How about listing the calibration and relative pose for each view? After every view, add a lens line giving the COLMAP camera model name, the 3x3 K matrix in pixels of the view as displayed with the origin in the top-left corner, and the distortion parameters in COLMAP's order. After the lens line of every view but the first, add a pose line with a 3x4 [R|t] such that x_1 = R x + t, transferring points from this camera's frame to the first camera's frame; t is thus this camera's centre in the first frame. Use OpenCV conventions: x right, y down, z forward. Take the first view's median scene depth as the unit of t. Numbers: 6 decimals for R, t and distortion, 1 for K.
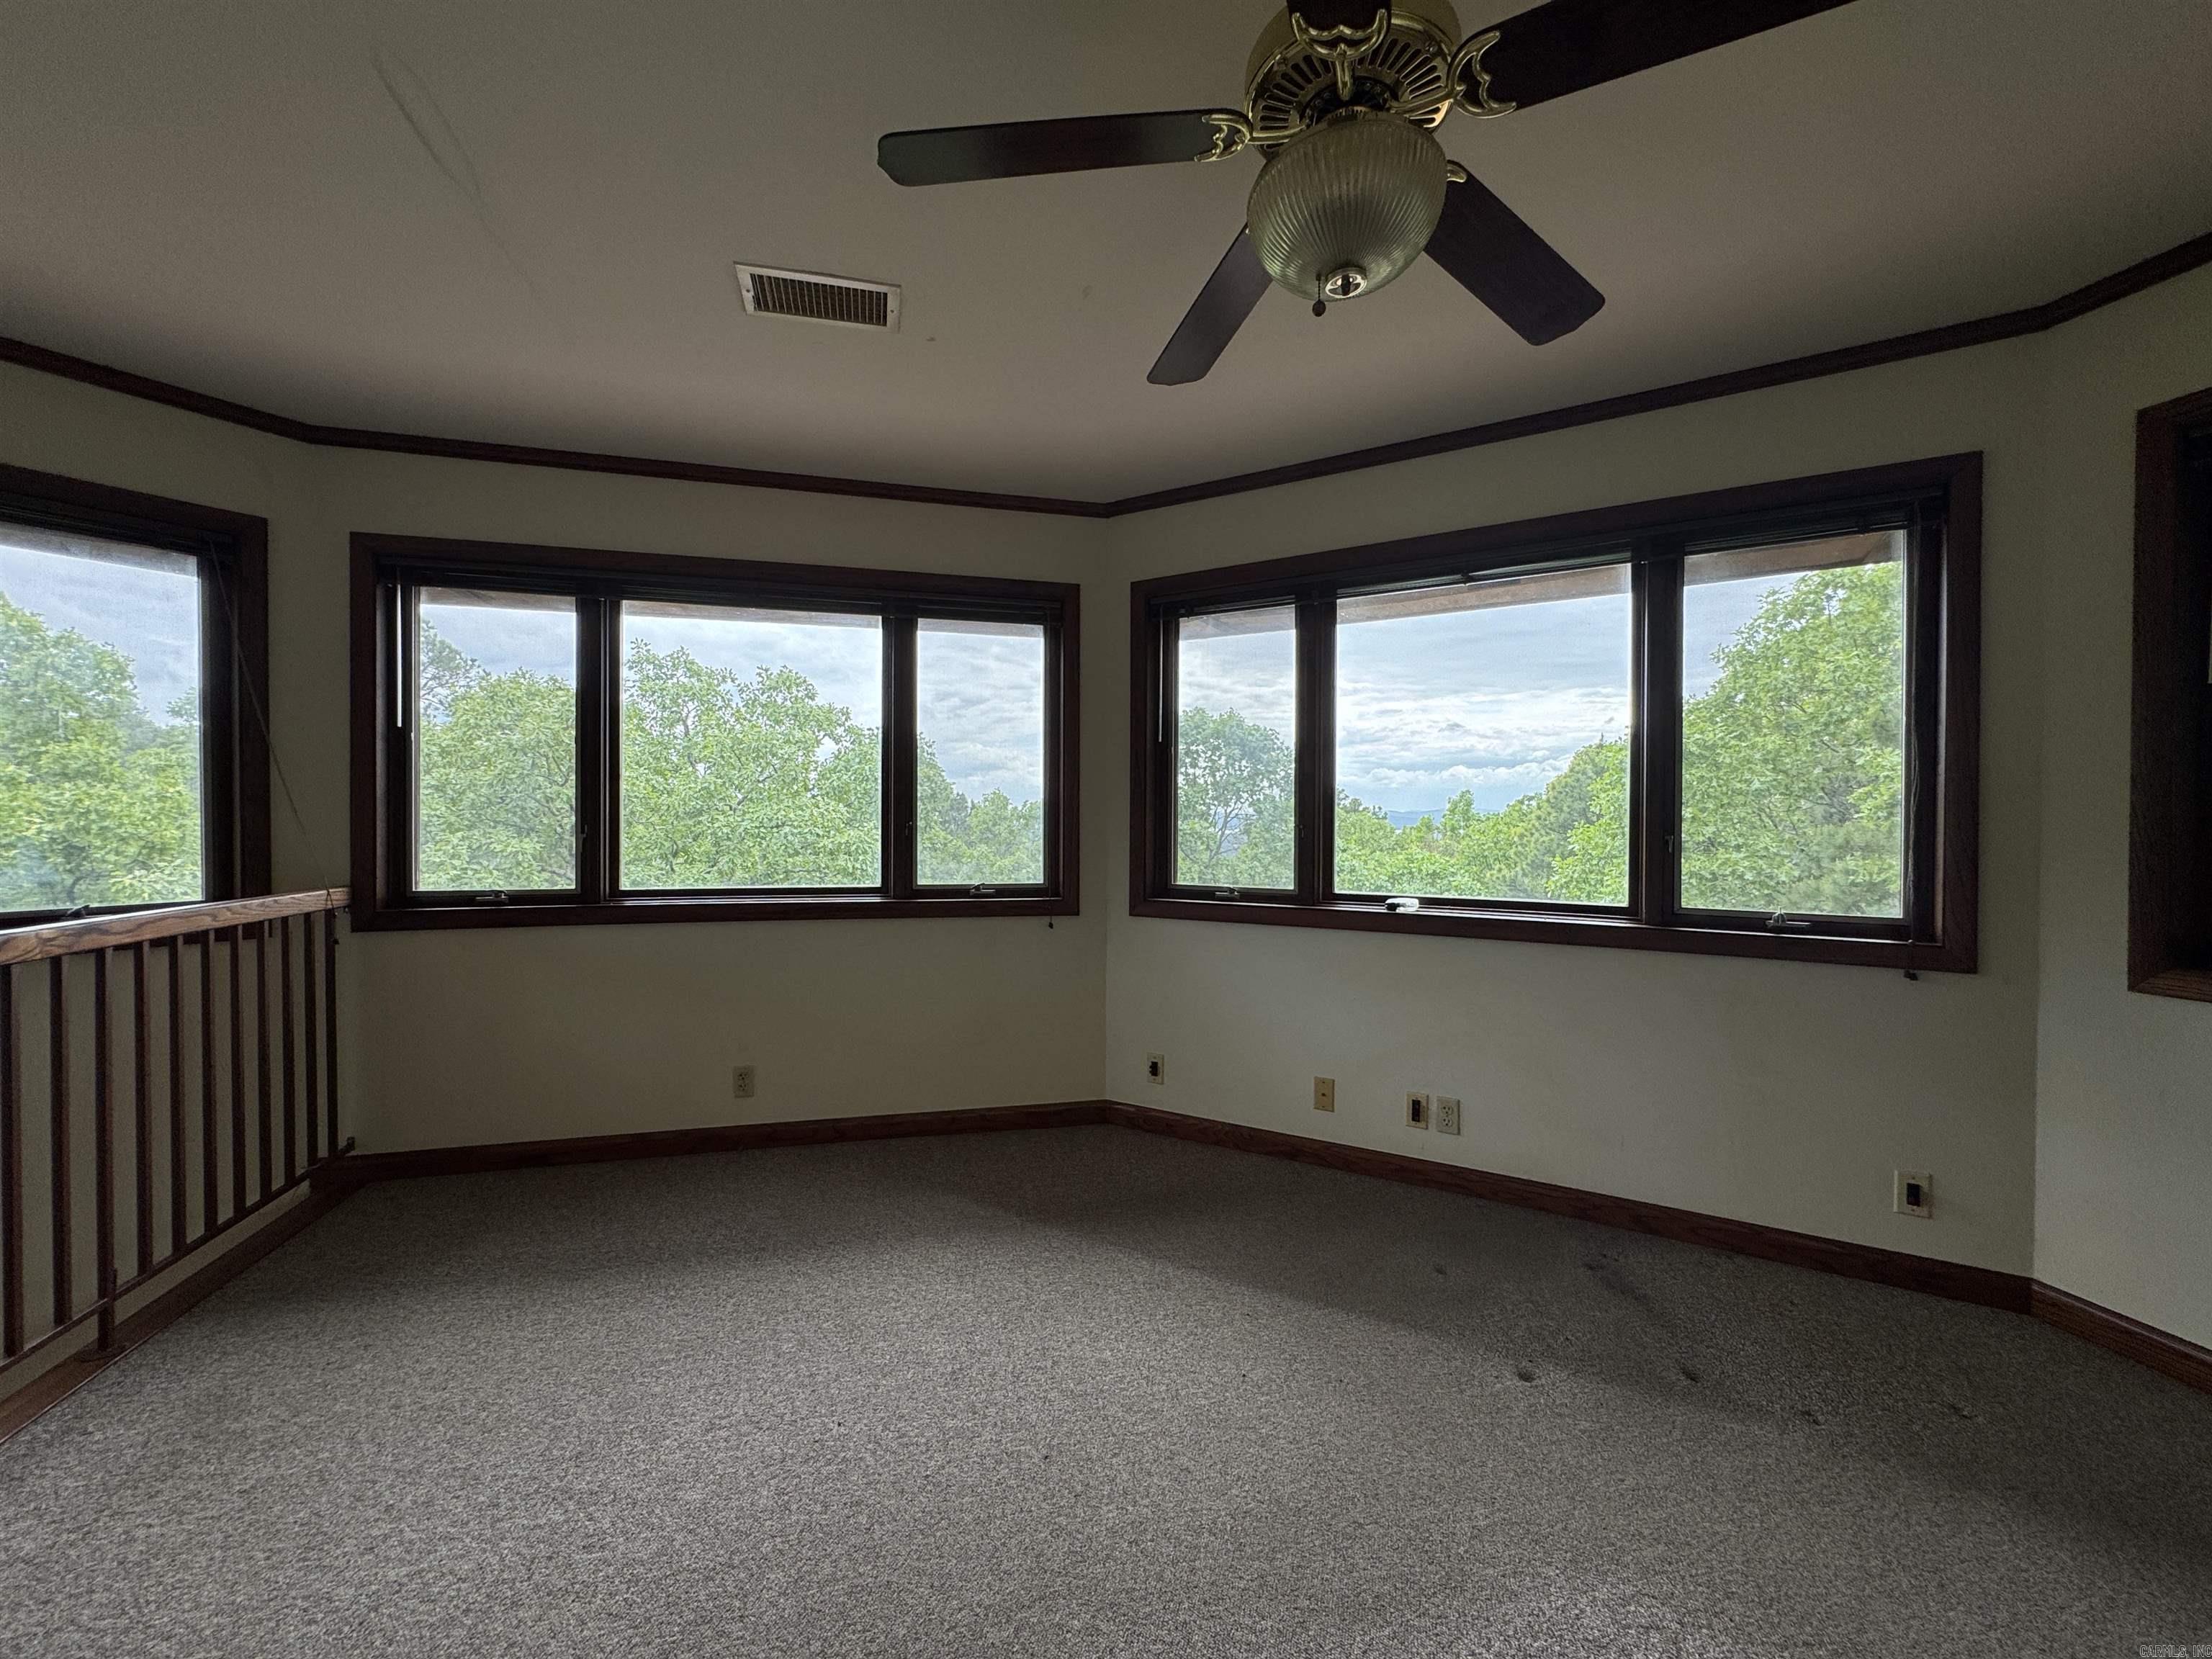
lens RADIAL K [[884.1, 0, 1104.9], [0, 884.1, 824.5], [0, 0, 1]] dist [-0.003723, 0.000597]
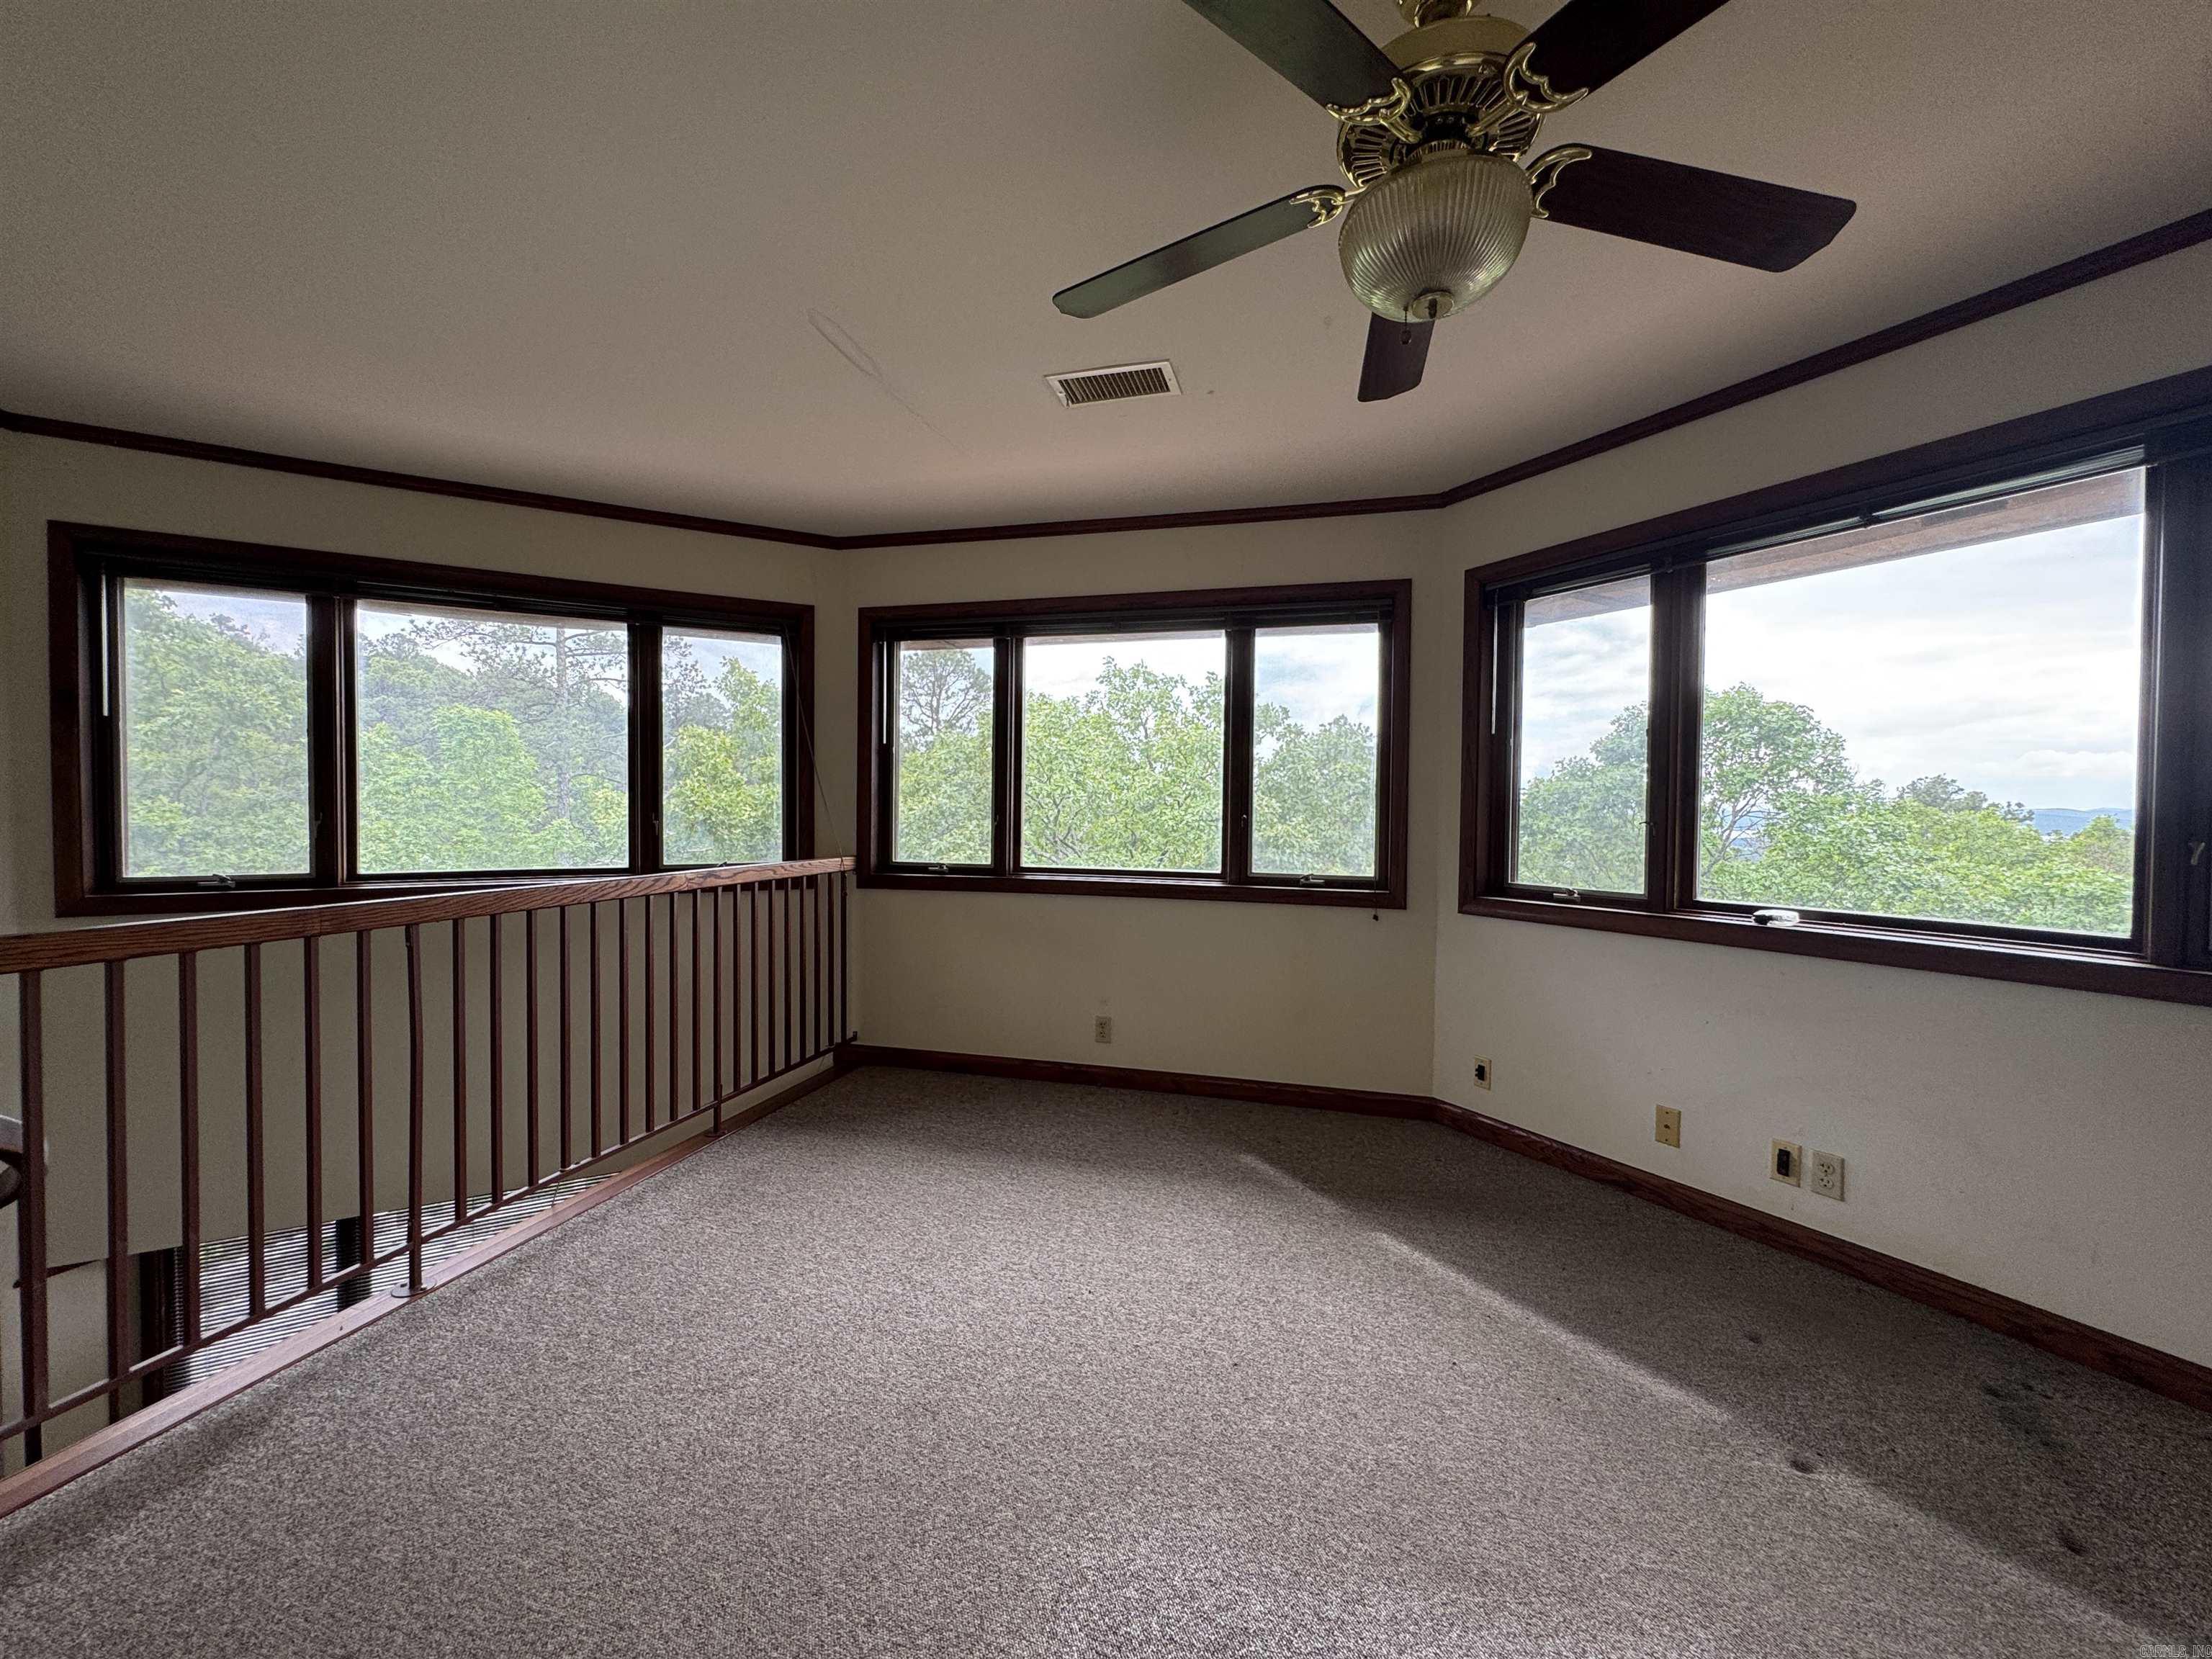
lens RADIAL K [[884.1, 0, 1104.9], [0, 884.1, 824.2], [0, 0, 1]] dist [-0.003723, 0.000597]
pose [[0.871232, 0.014134, -0.490668, 0.183197], [-0.011476, 0.999899, 0.008426, 0.001584], [0.490738, -0.001710, 0.871306, -0.047229]]
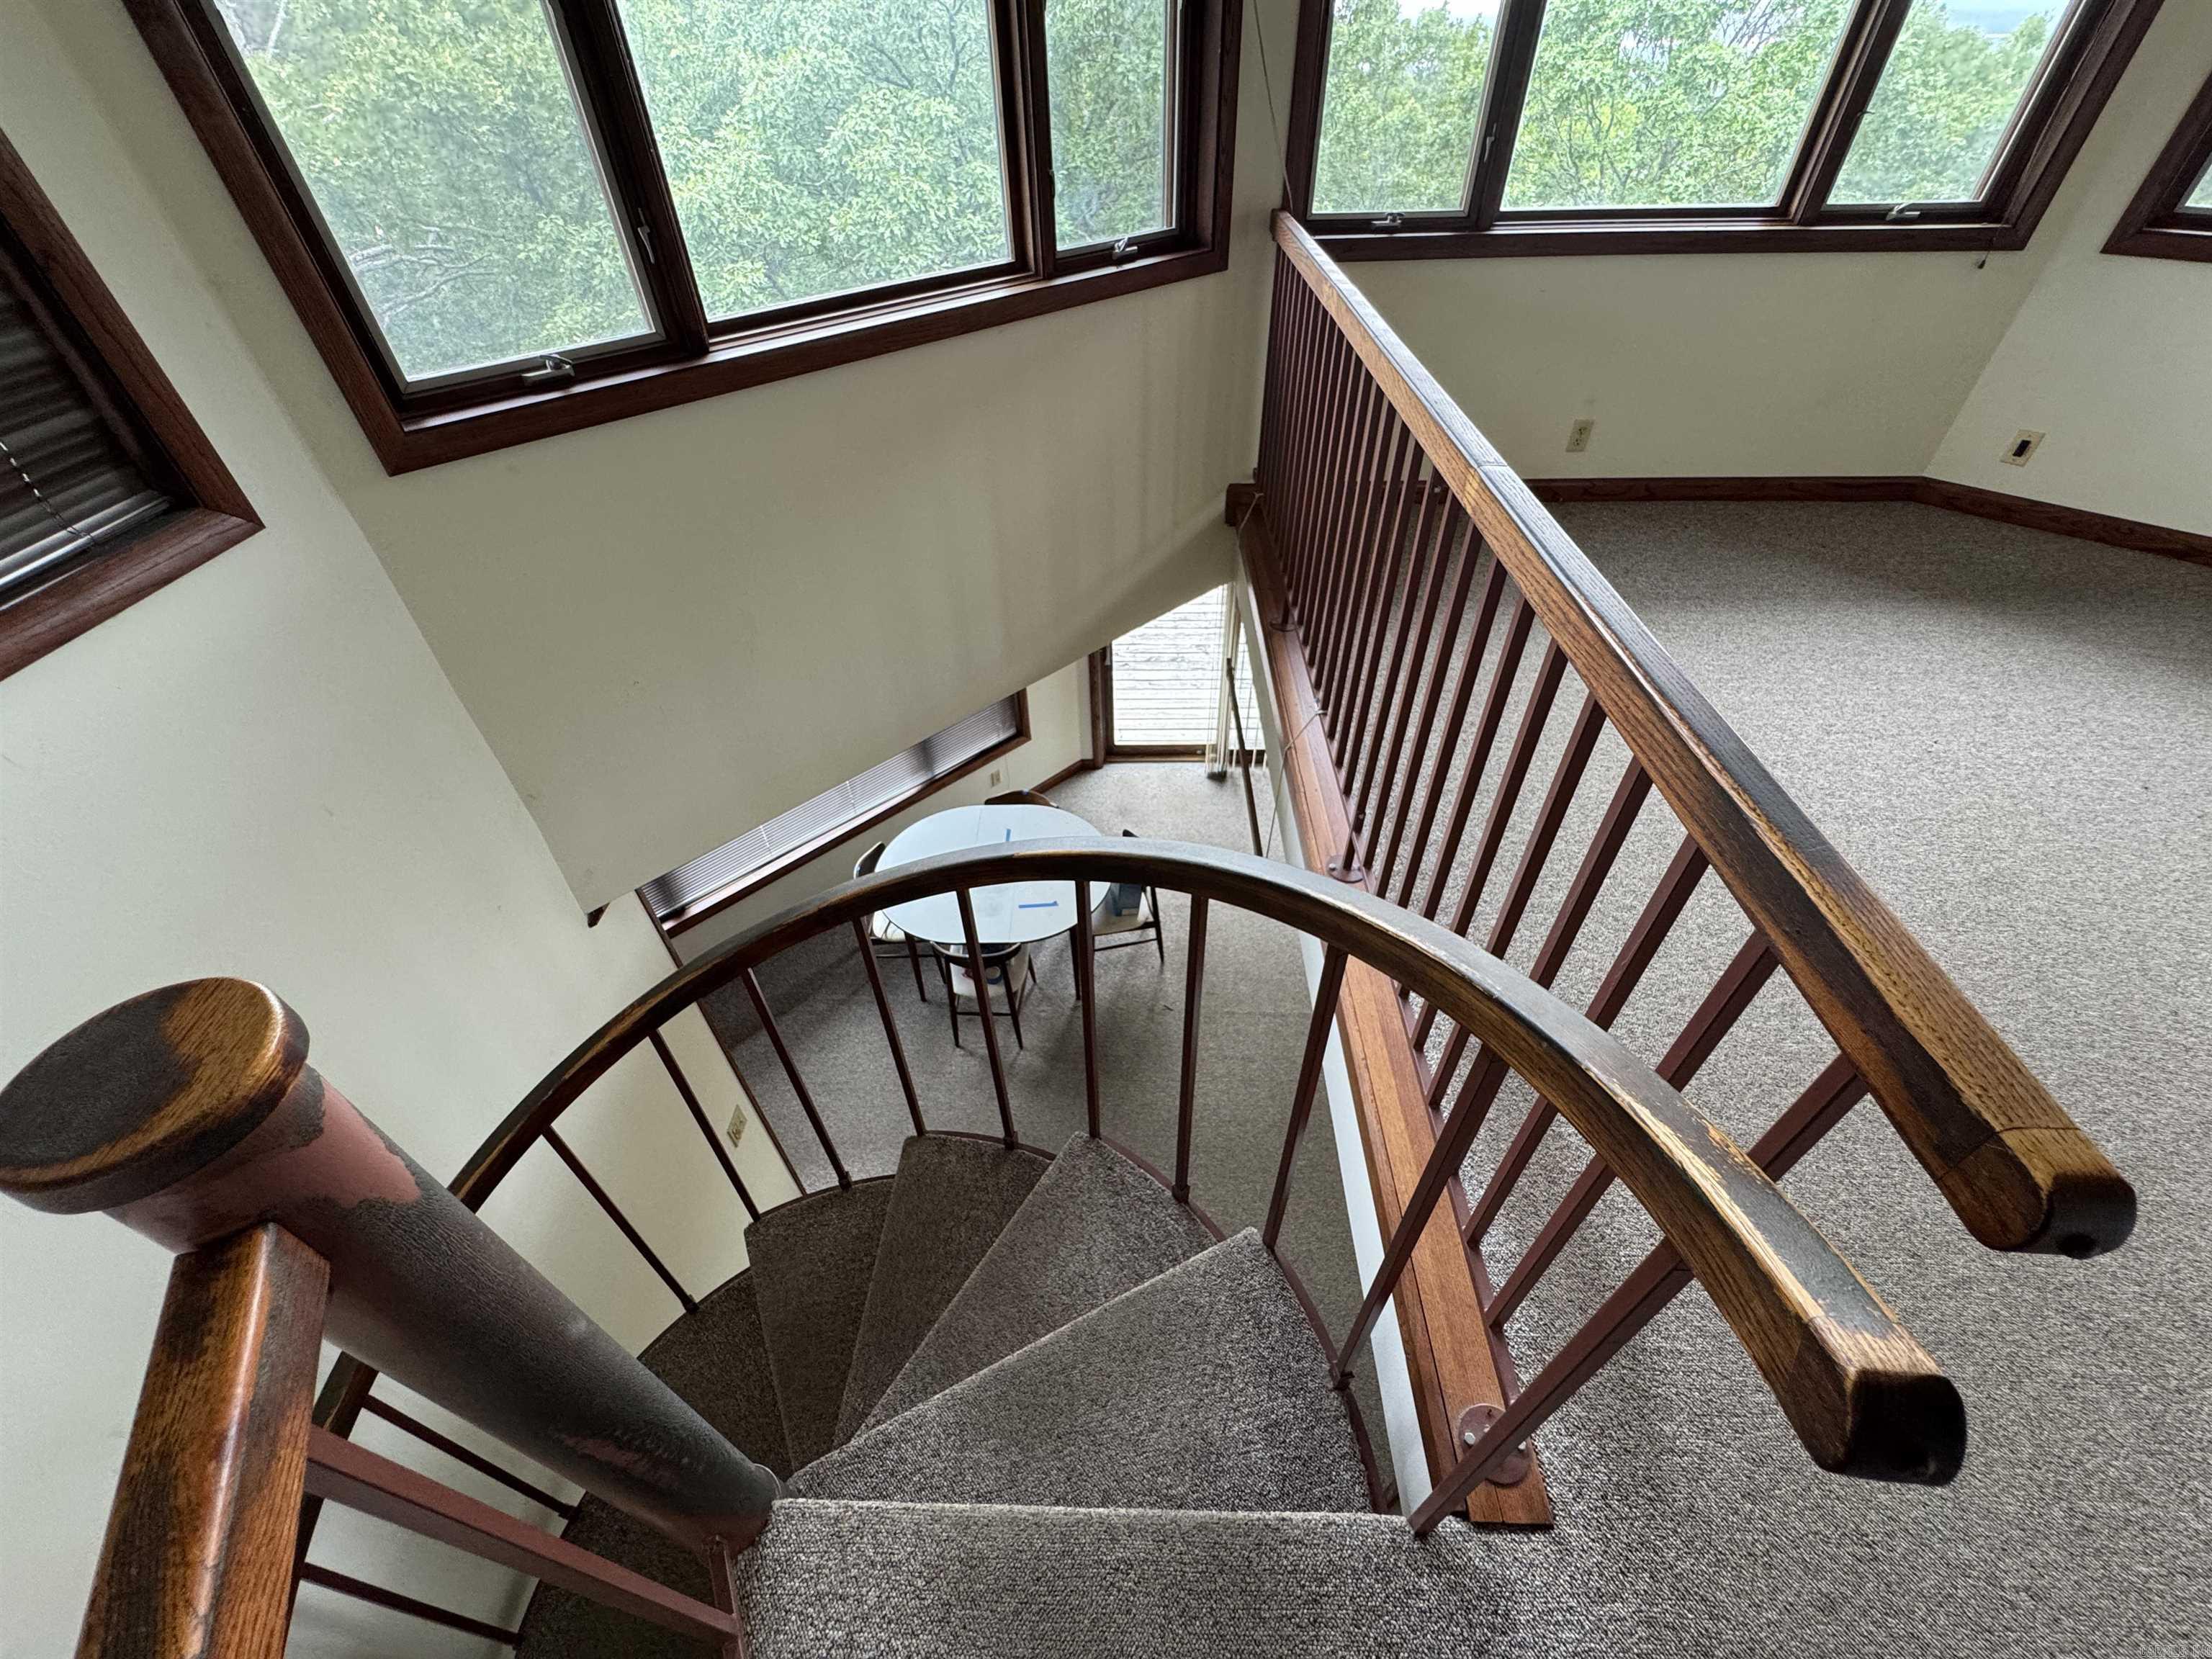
lens RADIAL K [[884.1, 0, 1104.5], [0, 884.1, 826.4], [0, 0, 1]] dist [-0.003723, 0.000597]
pose [[0.963785, 0.159137, -0.213994, -0.667608], [0.023324, 0.749062, 0.662089, -0.066250], [0.265657, -0.643103, 0.718223, -0.190785]]
